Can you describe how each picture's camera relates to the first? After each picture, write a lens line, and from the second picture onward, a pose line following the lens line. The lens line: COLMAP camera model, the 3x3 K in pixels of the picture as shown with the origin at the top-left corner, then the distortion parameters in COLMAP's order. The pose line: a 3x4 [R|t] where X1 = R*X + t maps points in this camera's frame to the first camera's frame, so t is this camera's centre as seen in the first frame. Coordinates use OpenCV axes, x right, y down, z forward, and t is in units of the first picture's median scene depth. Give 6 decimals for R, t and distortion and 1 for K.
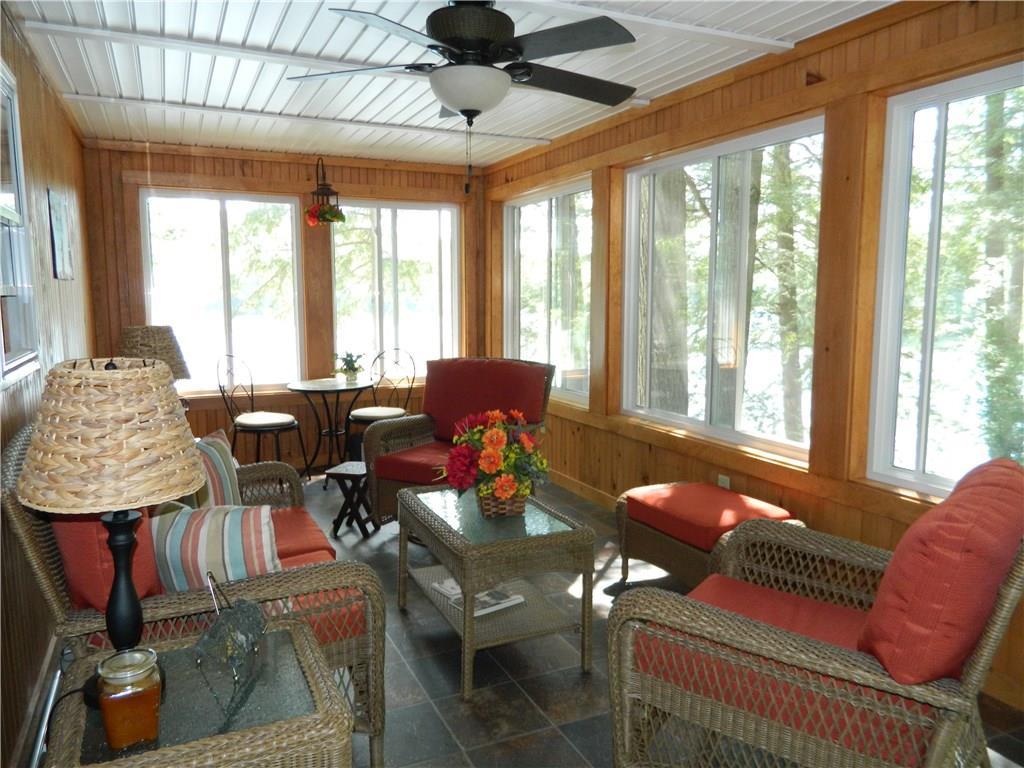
lens RADIAL K [[772.1, 0, 512.0], [0, 772.1, 384.0], [0, 0, 1]] dist [0.003085, 0.001930]
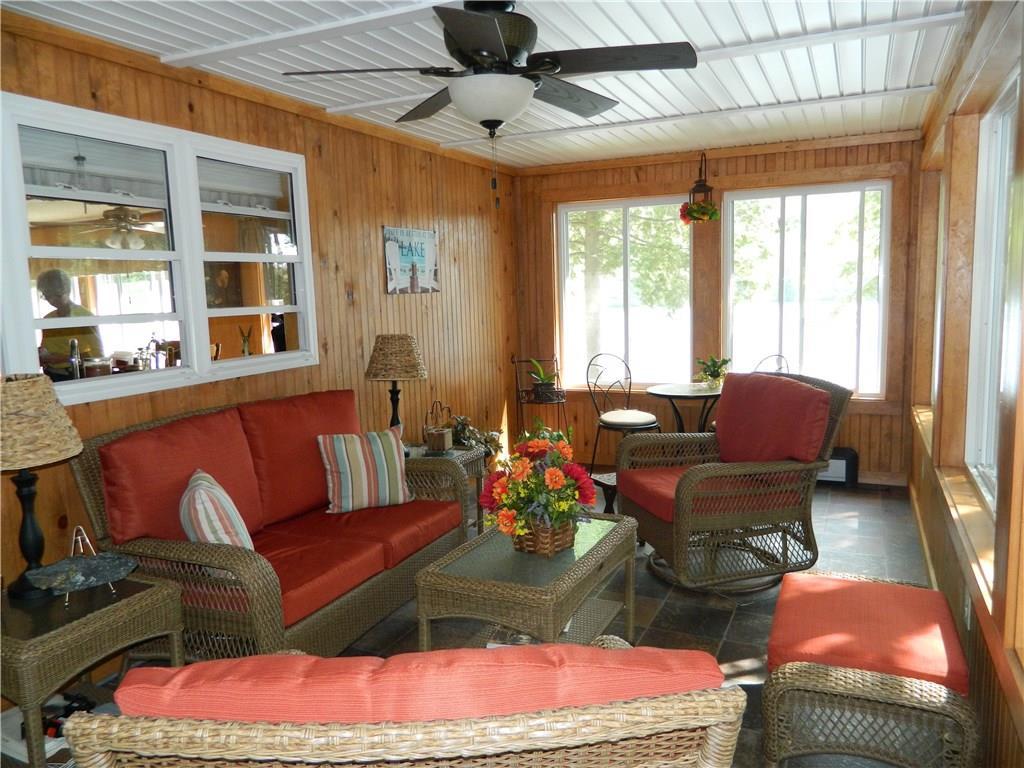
lens RADIAL K [[755.2, 0, 512.0], [0, 755.2, 384.0], [0, 0, 1]] dist [-0.008375, 0.111322]
pose [[0.661802, 0.077659, -0.745645, 0.310798], [-0.068132, 0.996735, 0.043339, -0.030292], [0.746576, 0.022120, 0.664932, 0.199751]]
